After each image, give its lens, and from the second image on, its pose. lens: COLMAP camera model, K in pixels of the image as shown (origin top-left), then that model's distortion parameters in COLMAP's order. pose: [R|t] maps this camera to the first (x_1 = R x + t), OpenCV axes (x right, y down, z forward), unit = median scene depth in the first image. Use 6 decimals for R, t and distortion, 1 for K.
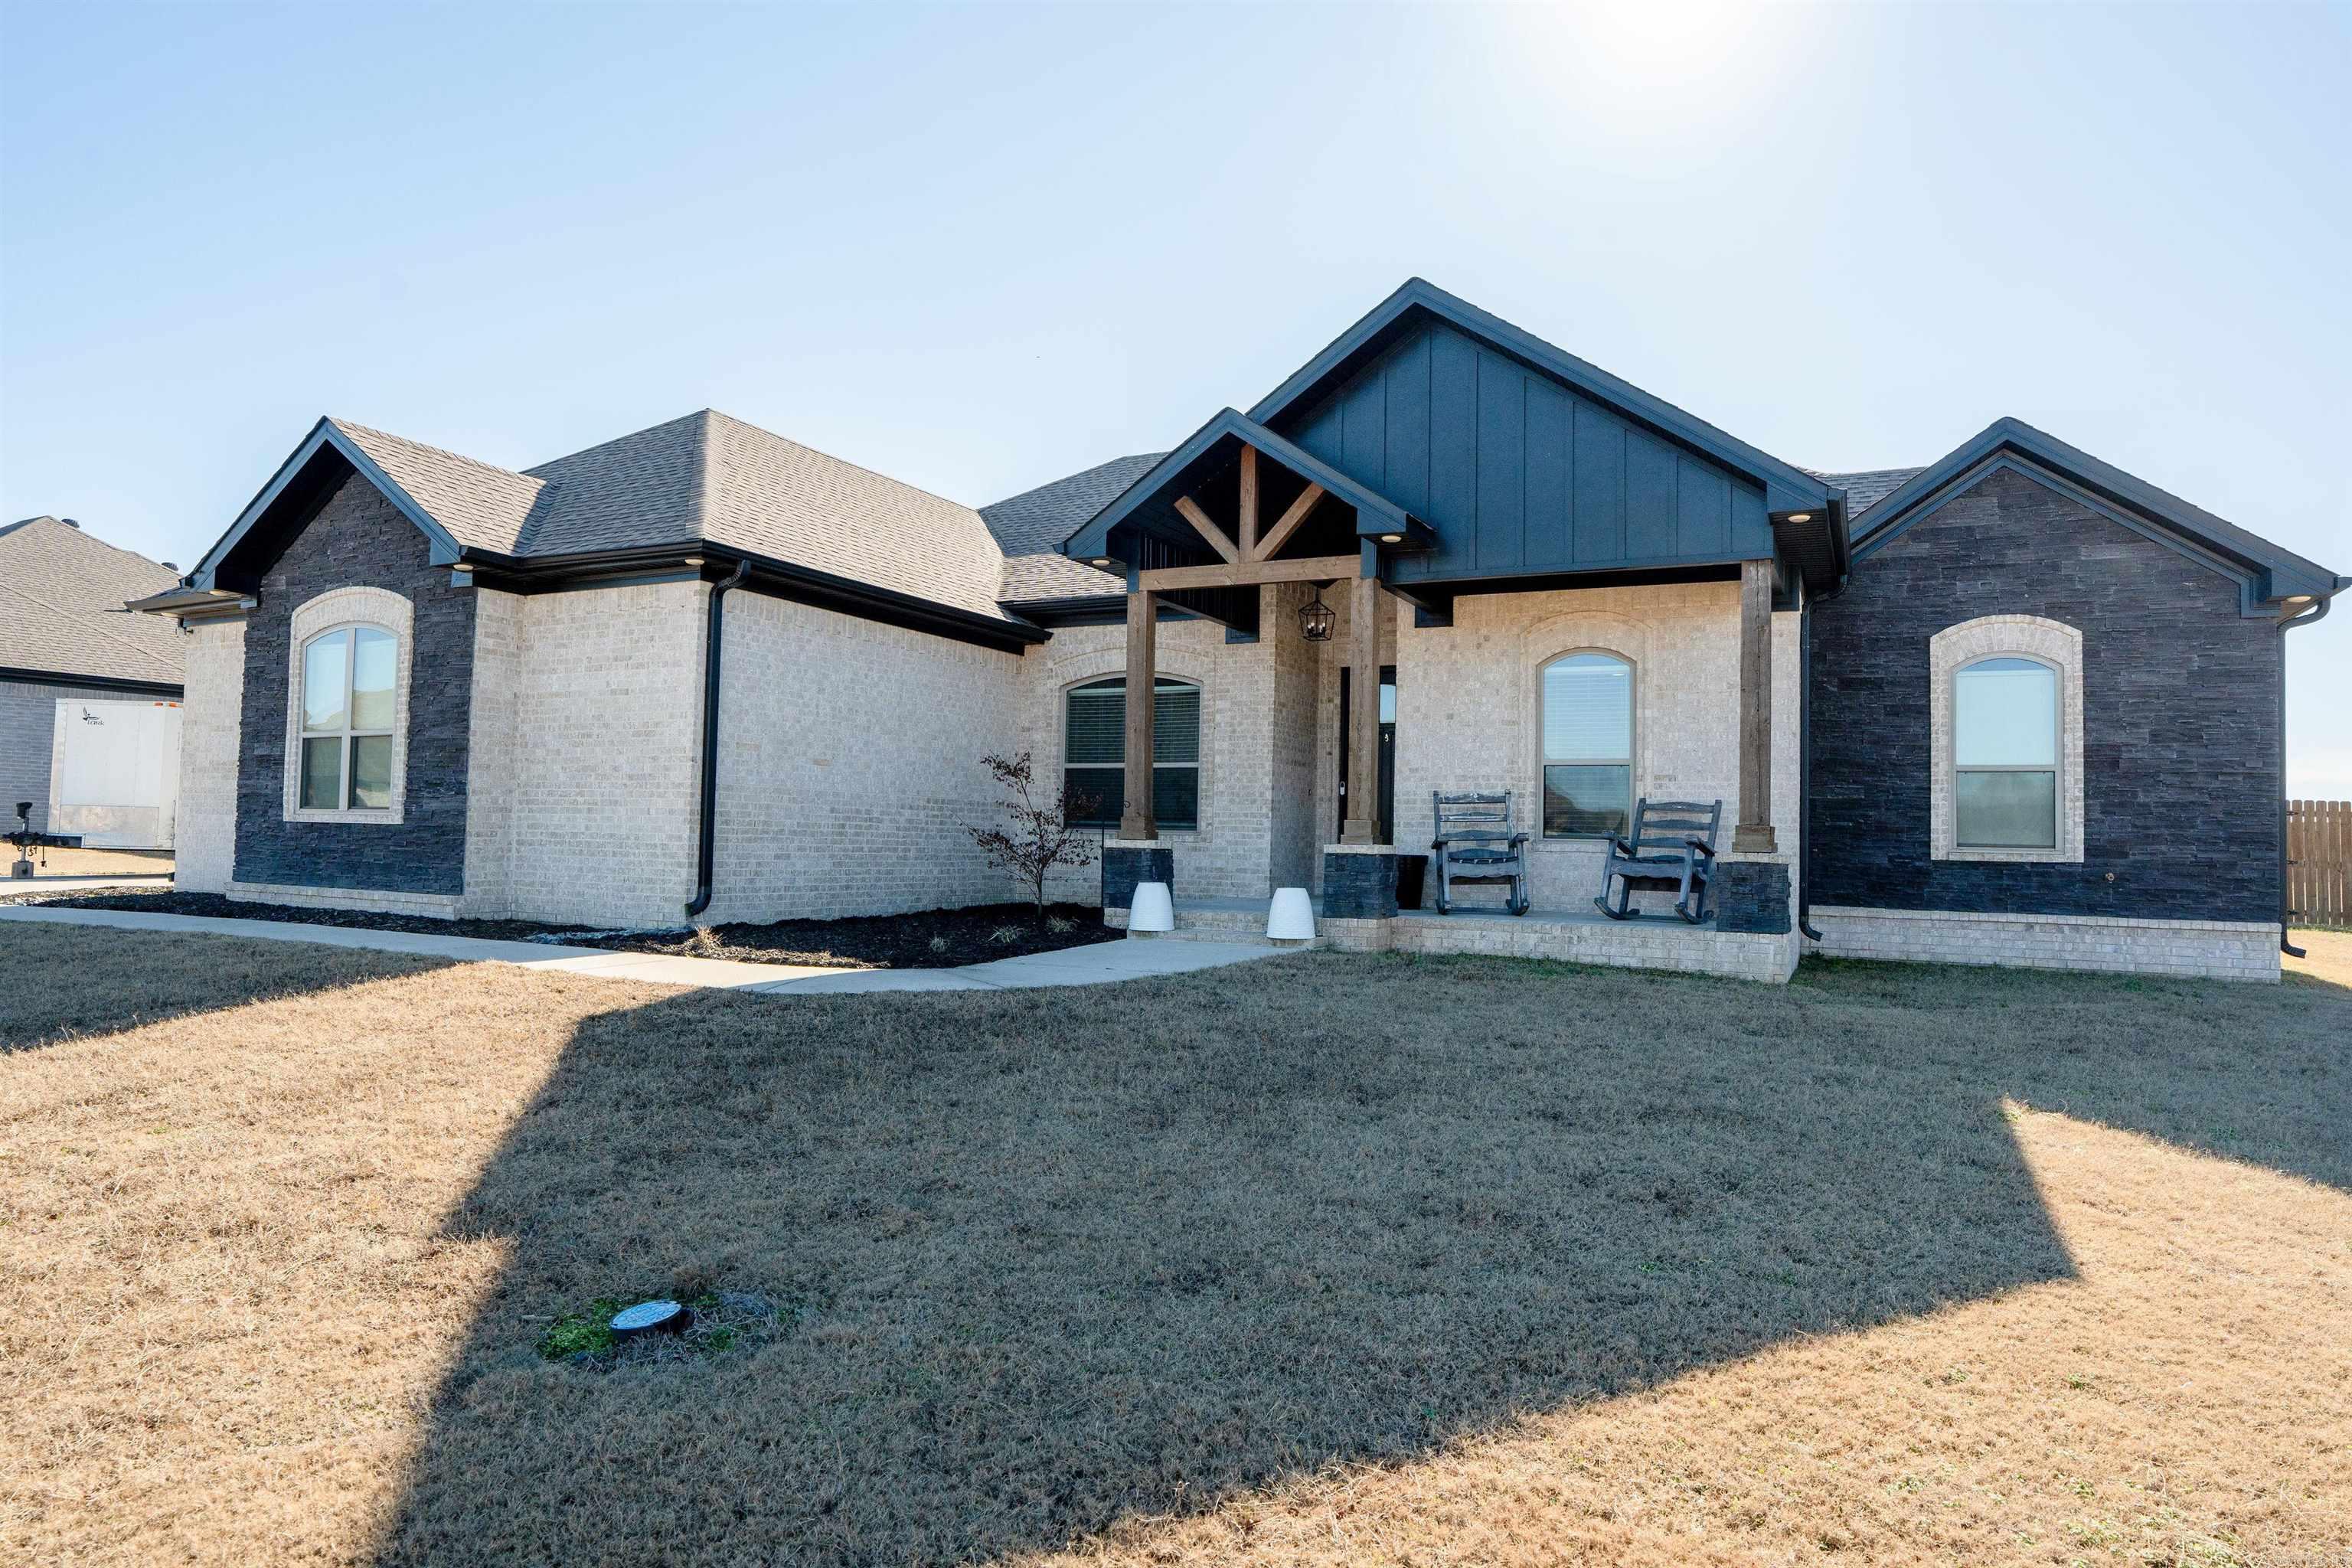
lens RADIAL K [[1338.5, 0, 1230.9], [0, 1338.5, 783.3], [0, 0, 1]] dist [-0.049663, 0.032445]
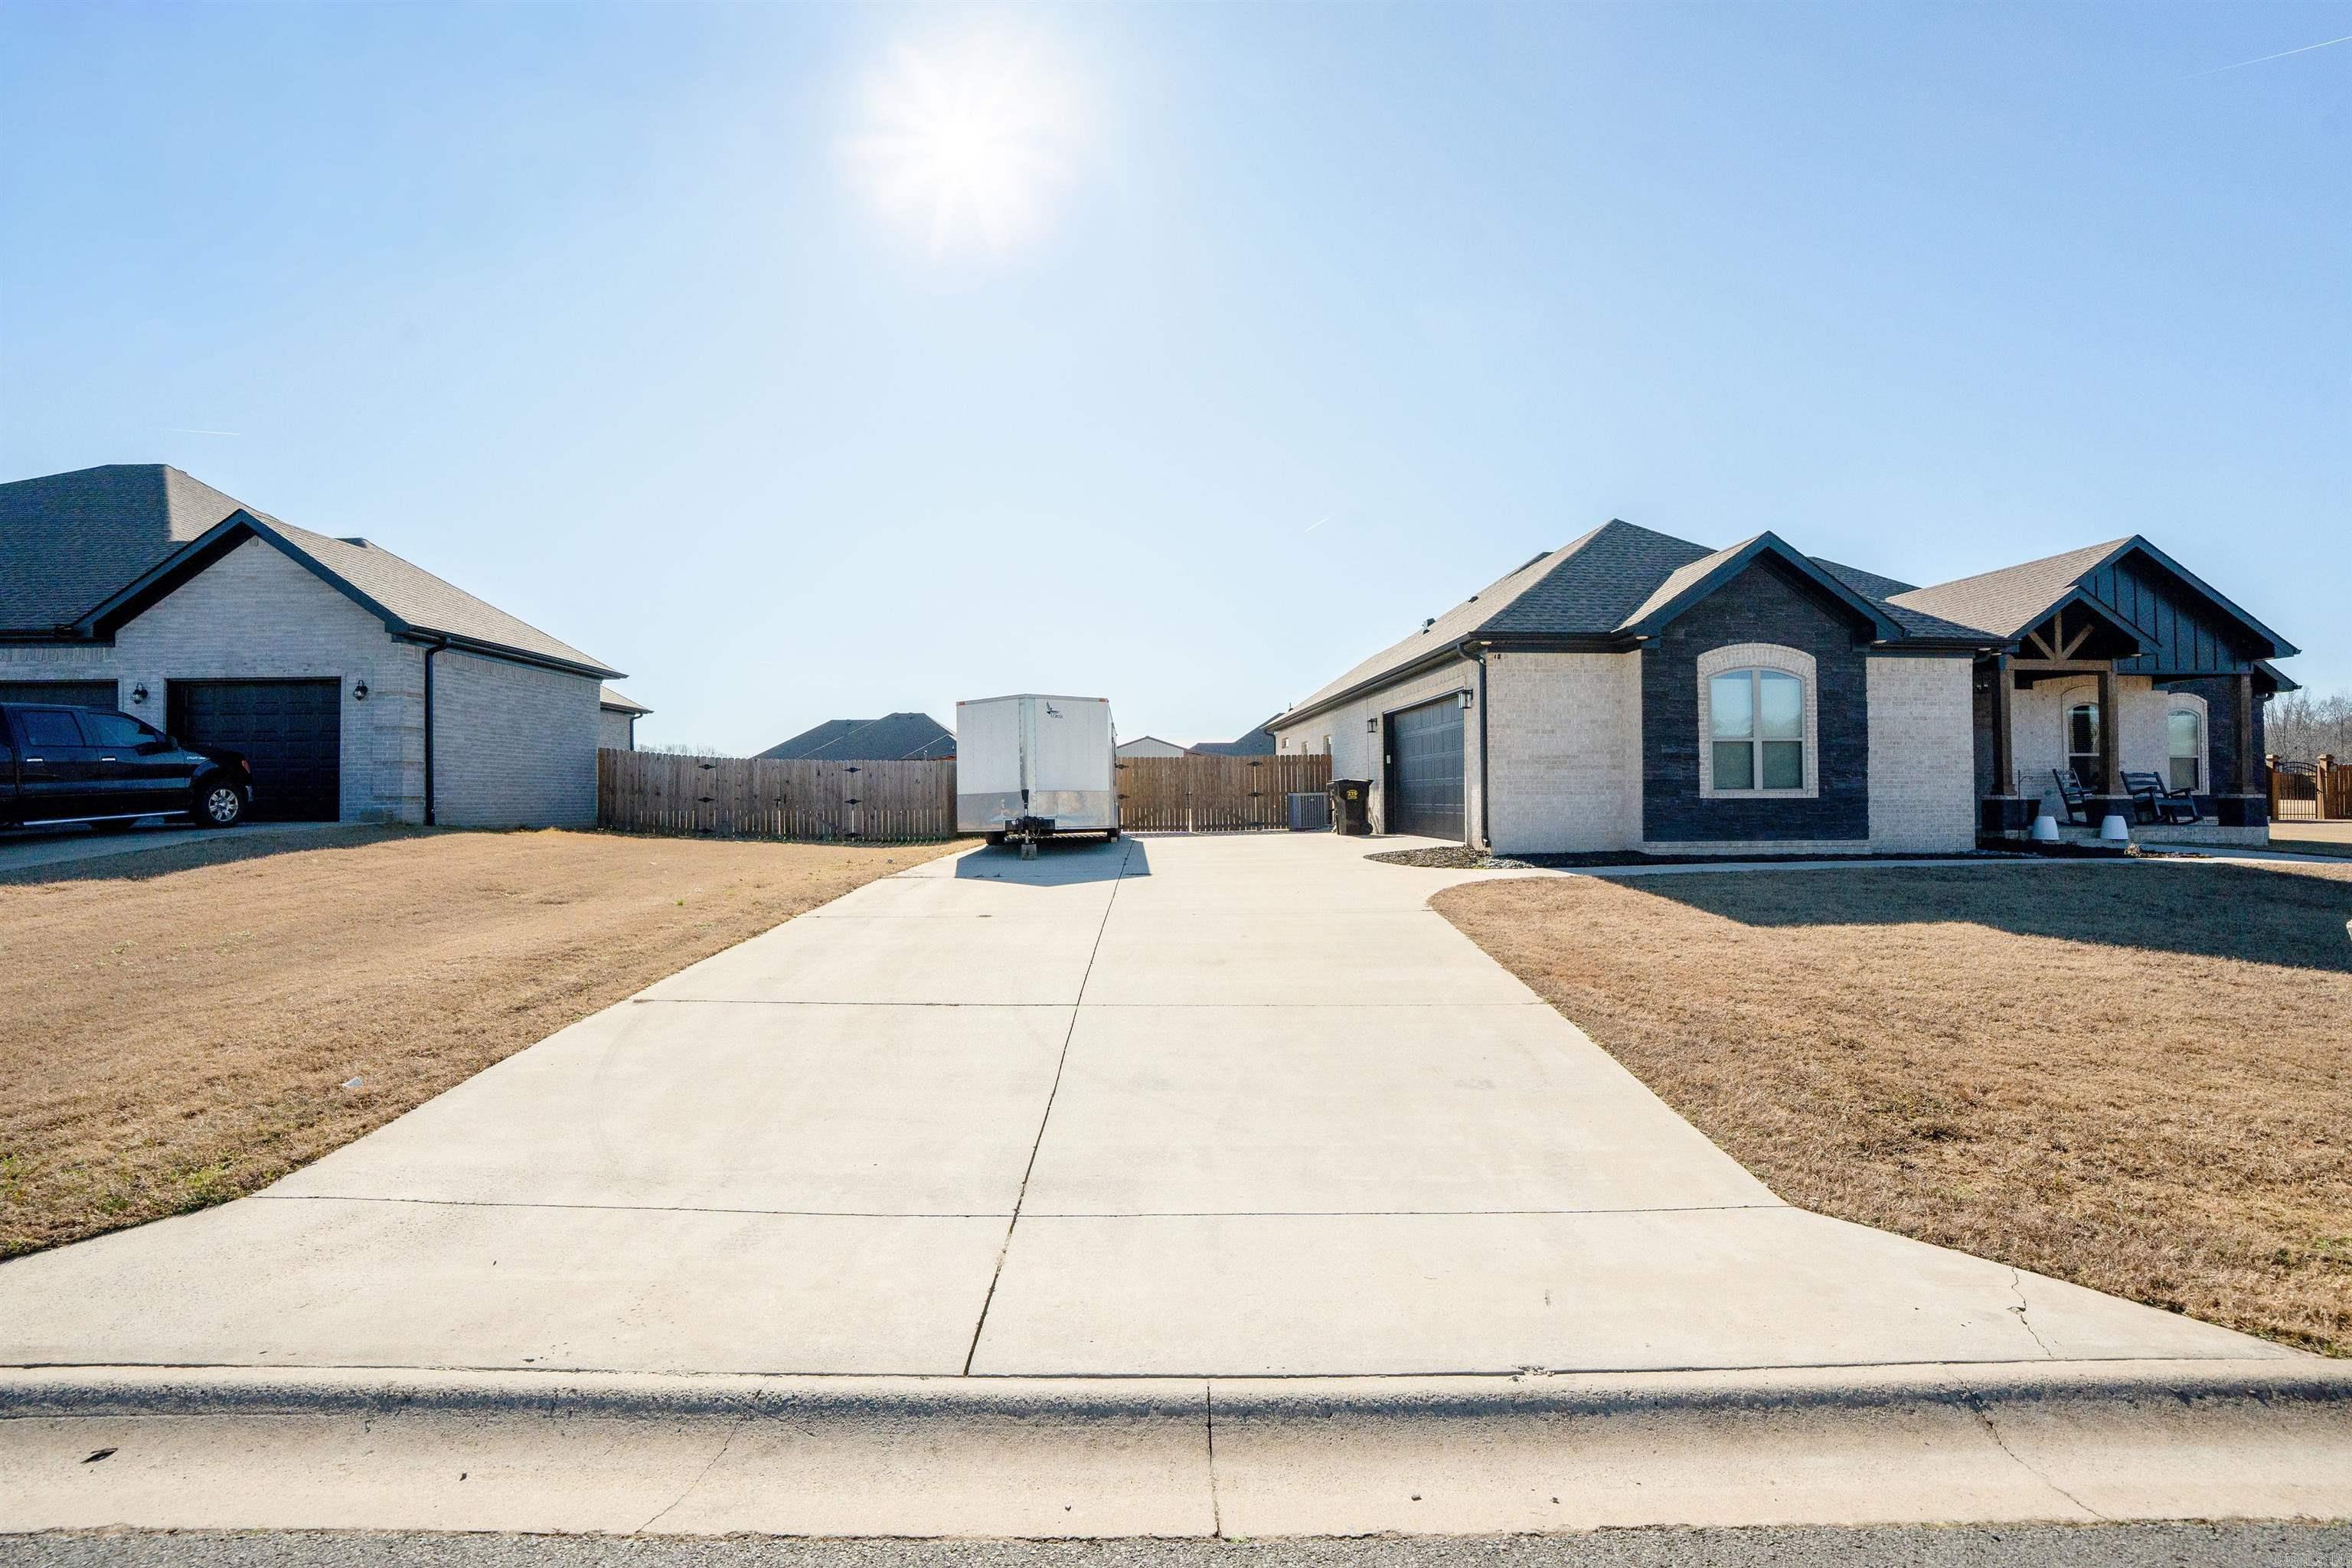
lens RADIAL K [[966.4, 0, 1320.8], [0, 966.4, 781.1], [0, 0, 1]] dist [-0.056950, 0.034609]
pose [[0.867052, -0.018021, 0.497891, -1.686982], [0.000213, 0.999359, 0.035802, -0.029957], [-0.498217, -0.030936, 0.866500, 0.294747]]
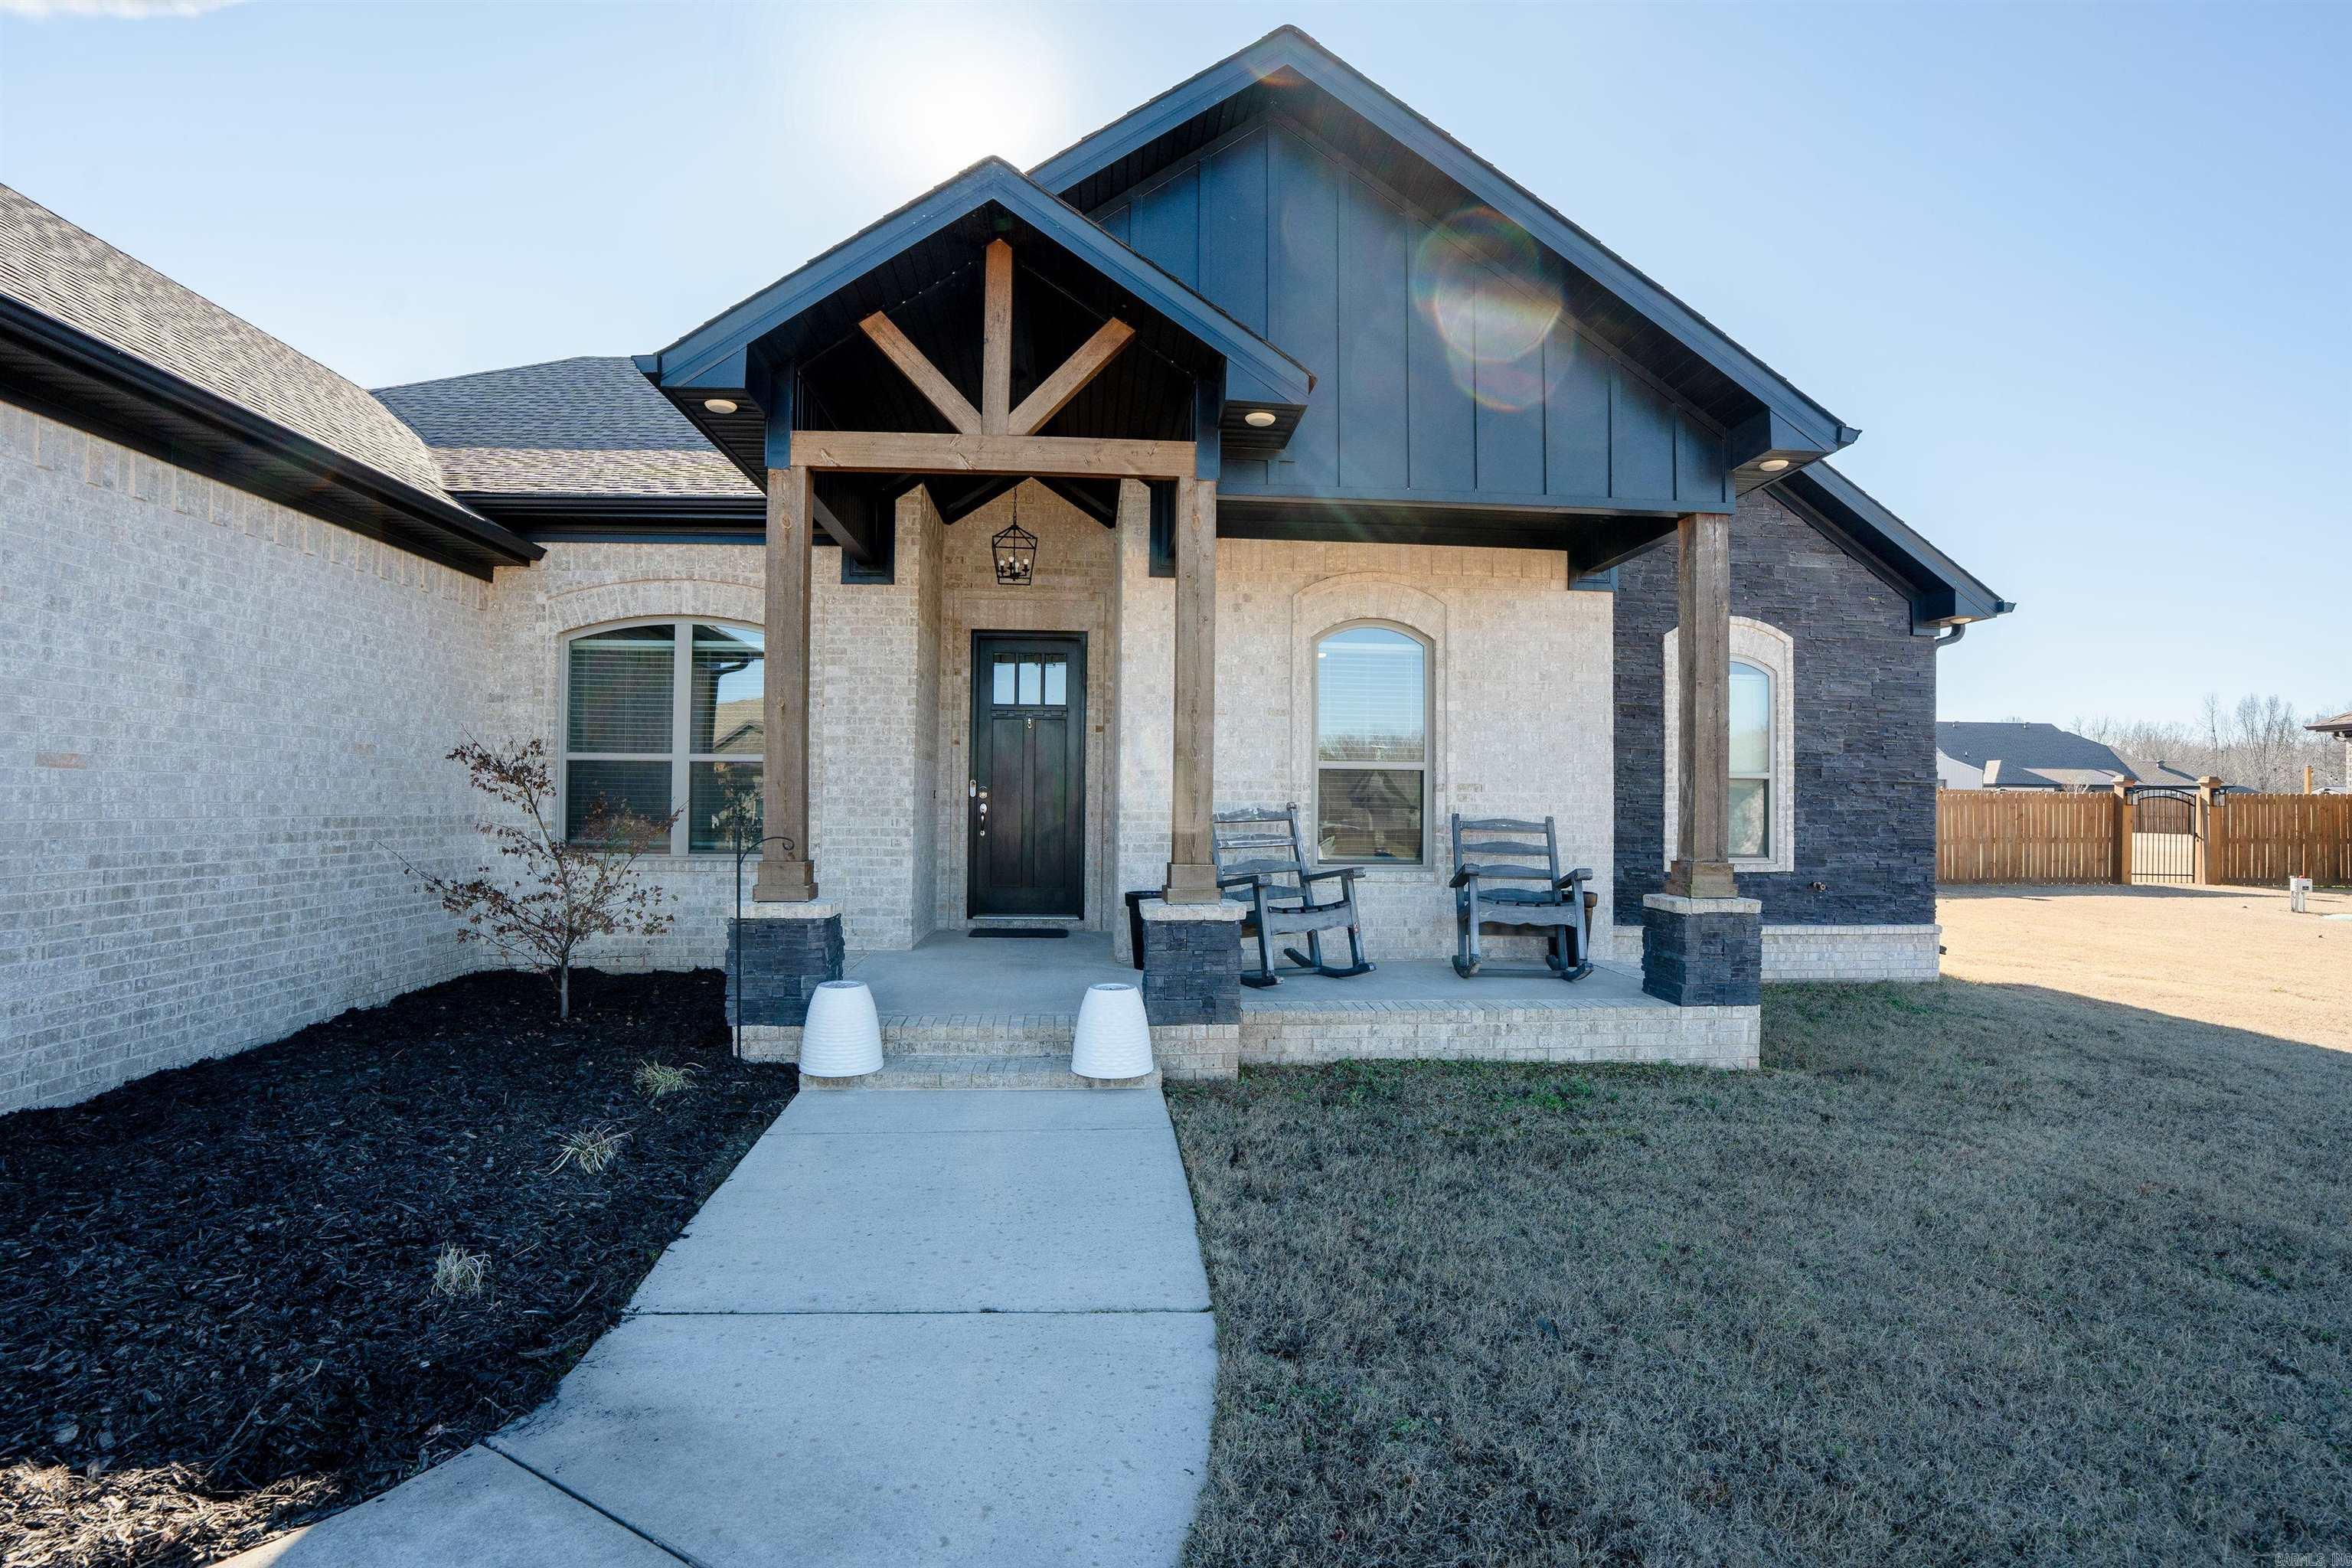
lens RADIAL K [[1084.1, 0, 1169.0], [0, 1084.1, 782.0], [0, 0, 1]] dist [-0.071842, 0.026401]
pose [[0.876710, -0.002516, 0.481012, -0.150615], [-0.012087, 0.999555, 0.027257, -0.023507], [-0.480867, -0.029711, 0.876290, 0.529100]]
